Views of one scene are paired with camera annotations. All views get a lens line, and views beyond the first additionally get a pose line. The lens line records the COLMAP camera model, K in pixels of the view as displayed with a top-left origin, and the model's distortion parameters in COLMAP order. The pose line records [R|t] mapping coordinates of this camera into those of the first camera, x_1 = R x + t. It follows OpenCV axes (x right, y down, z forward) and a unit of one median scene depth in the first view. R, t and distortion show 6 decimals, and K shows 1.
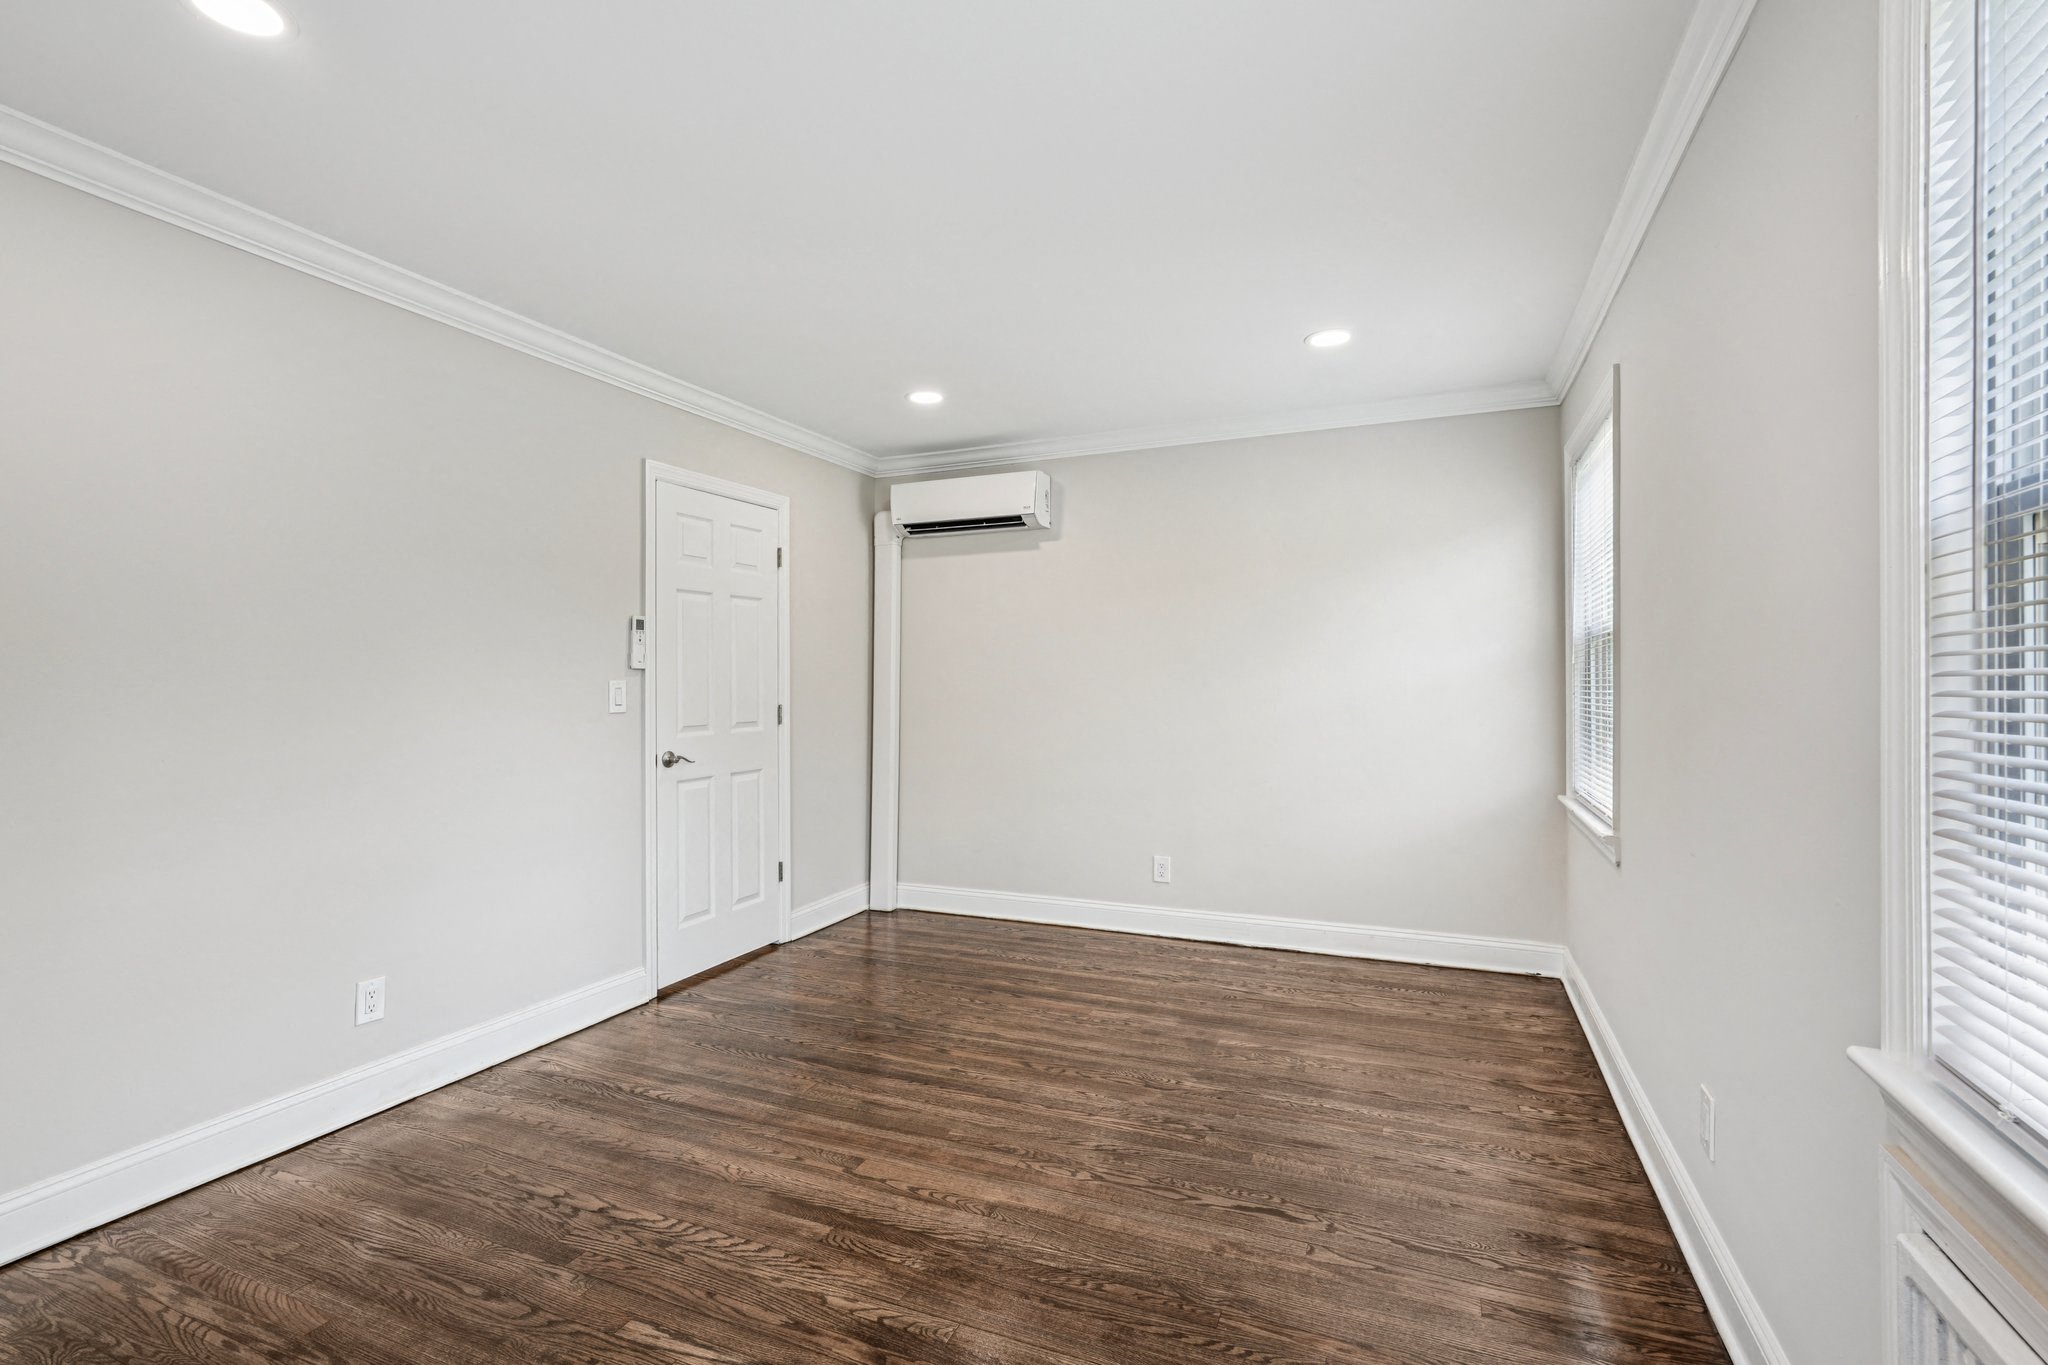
lens RADIAL K [[935.8, 0, 1024.0], [0, 935.8, 682.5], [0, 0, 1]] dist [-0.029705, 0.019522]
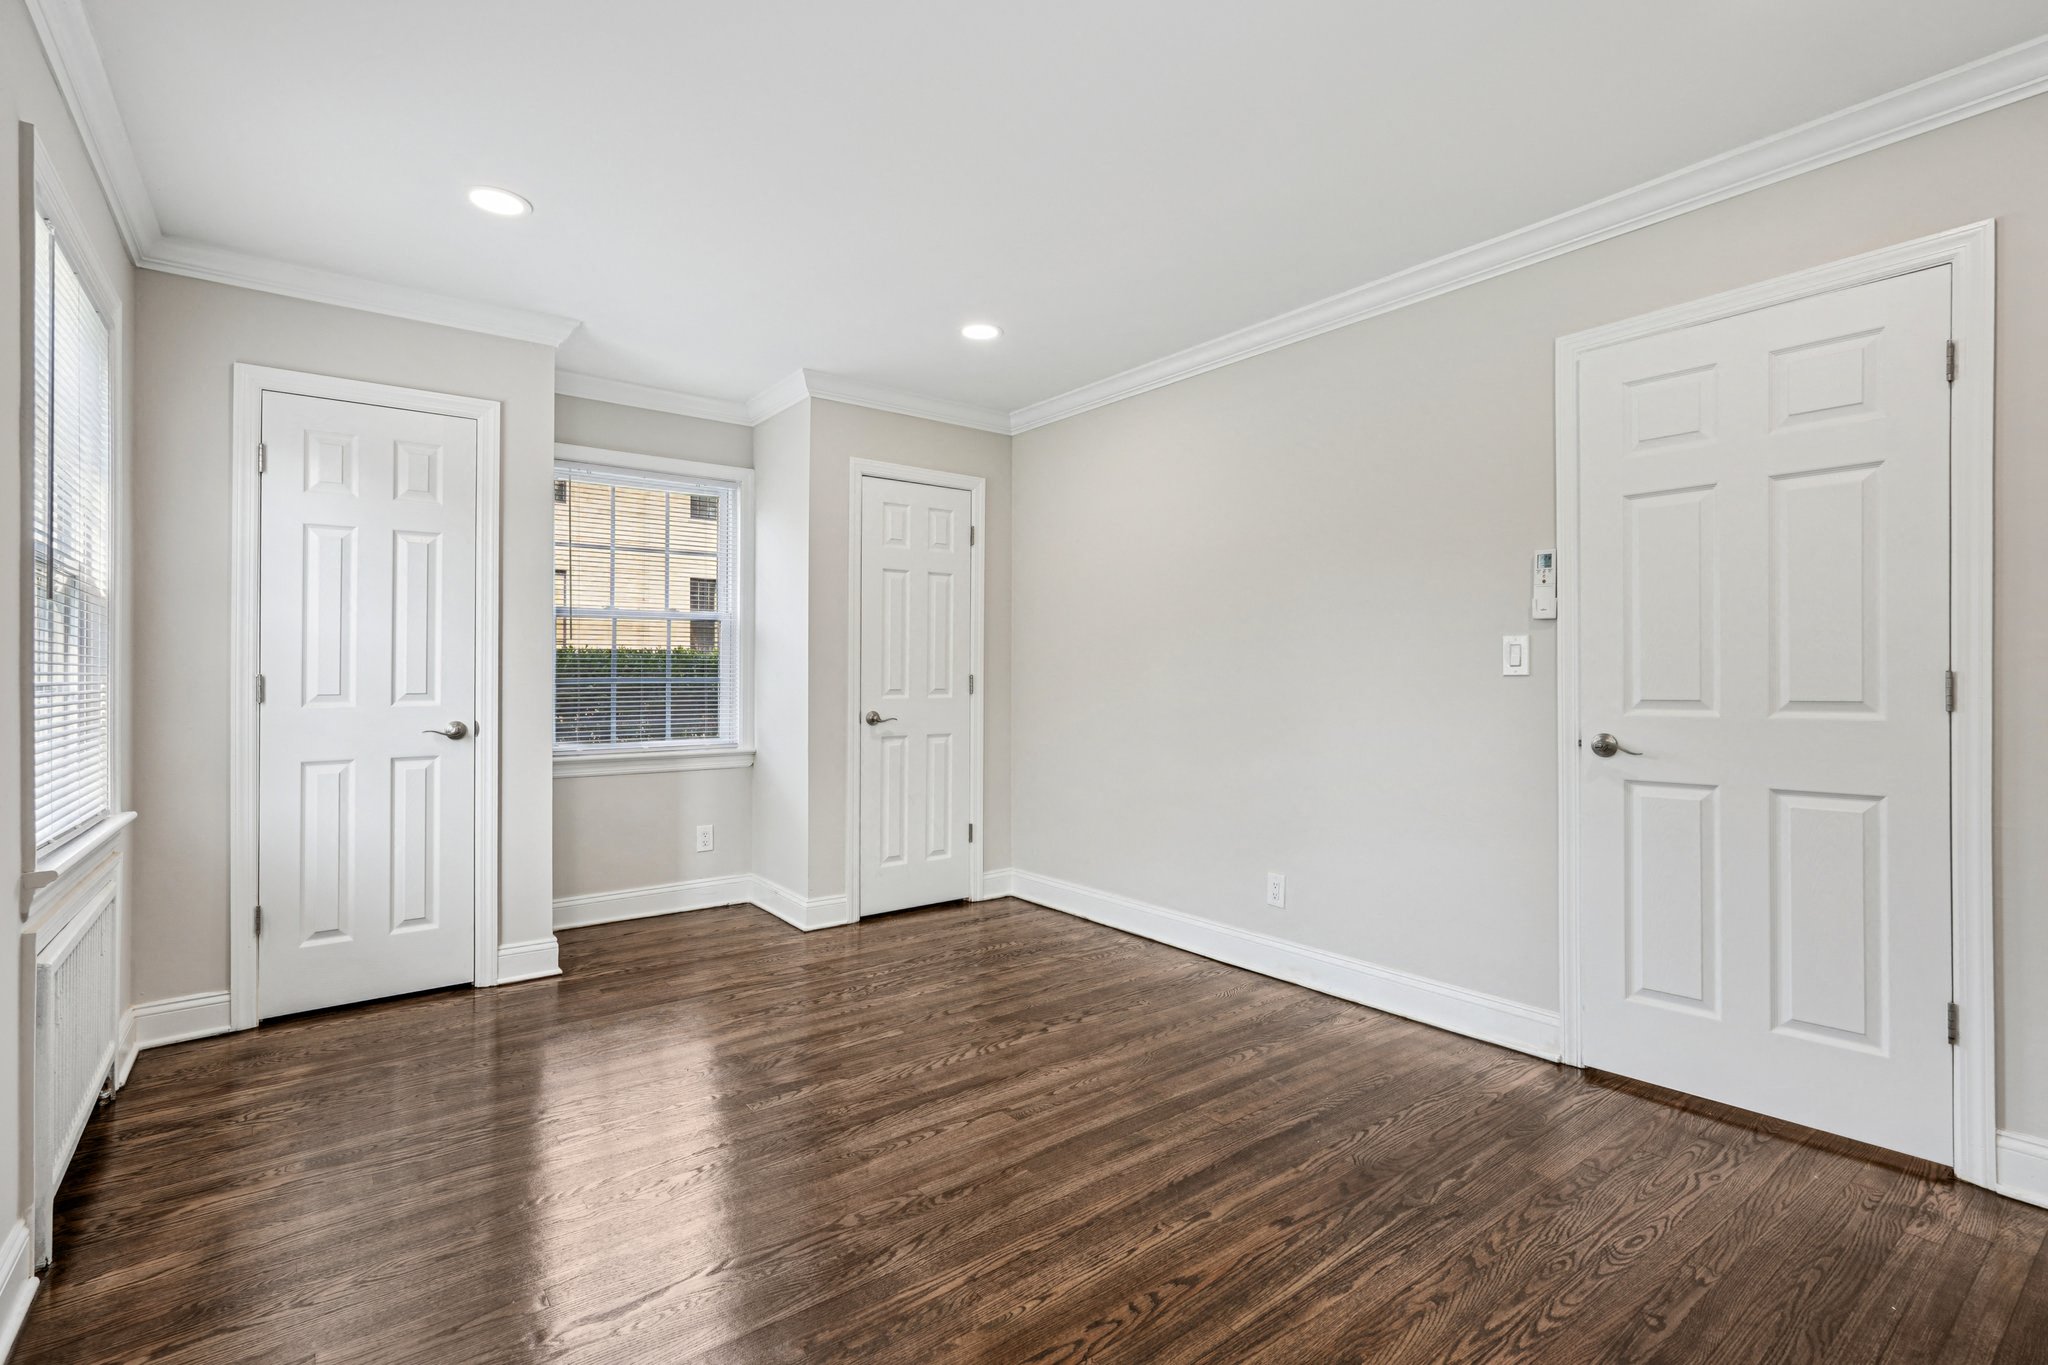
lens RADIAL K [[951.1, 0, 1024.0], [0, 951.1, 682.5], [0, 0, 1]] dist [-0.002171, 0.000299]
pose [[-0.486724, 0.011521, -0.873480, 0.524804], [0.008111, 0.999930, 0.008669, 0.031278], [0.873518, -0.002866, -0.486783, 1.123455]]
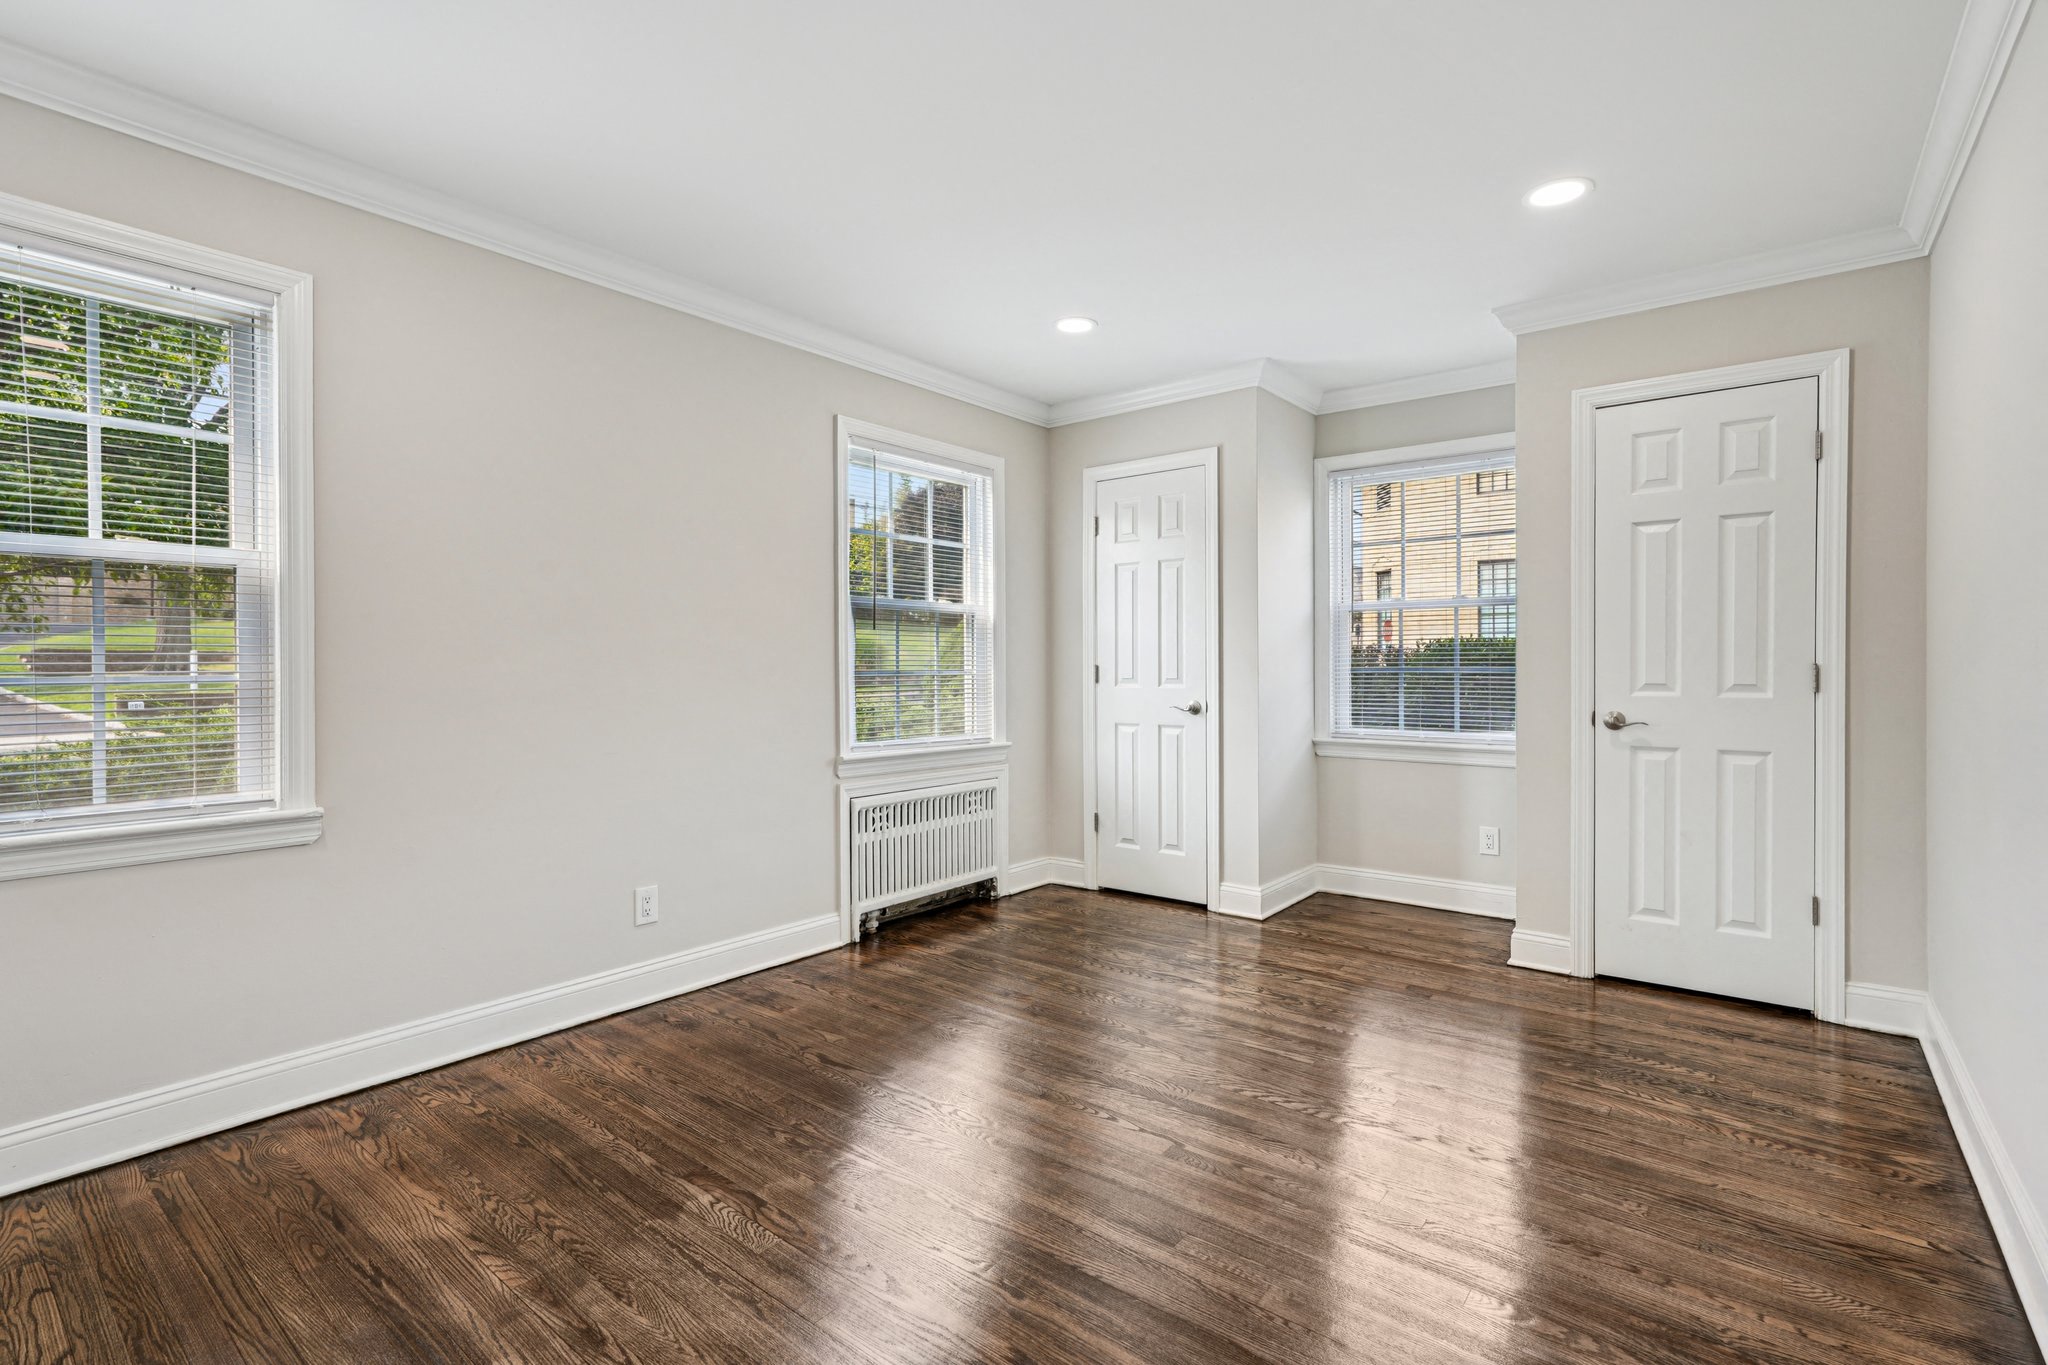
lens RADIAL K [[931.9, 0, 1027.8], [0, 931.9, 671.0], [0, 0, 1]] dist [-0.004769, 0.000373]
pose [[-0.965183, 0.005751, 0.261513, -0.212607], [0.005978, 0.999982, 0.000072, 0.033802], [-0.261508, 0.001633, -0.965200, 1.426914]]
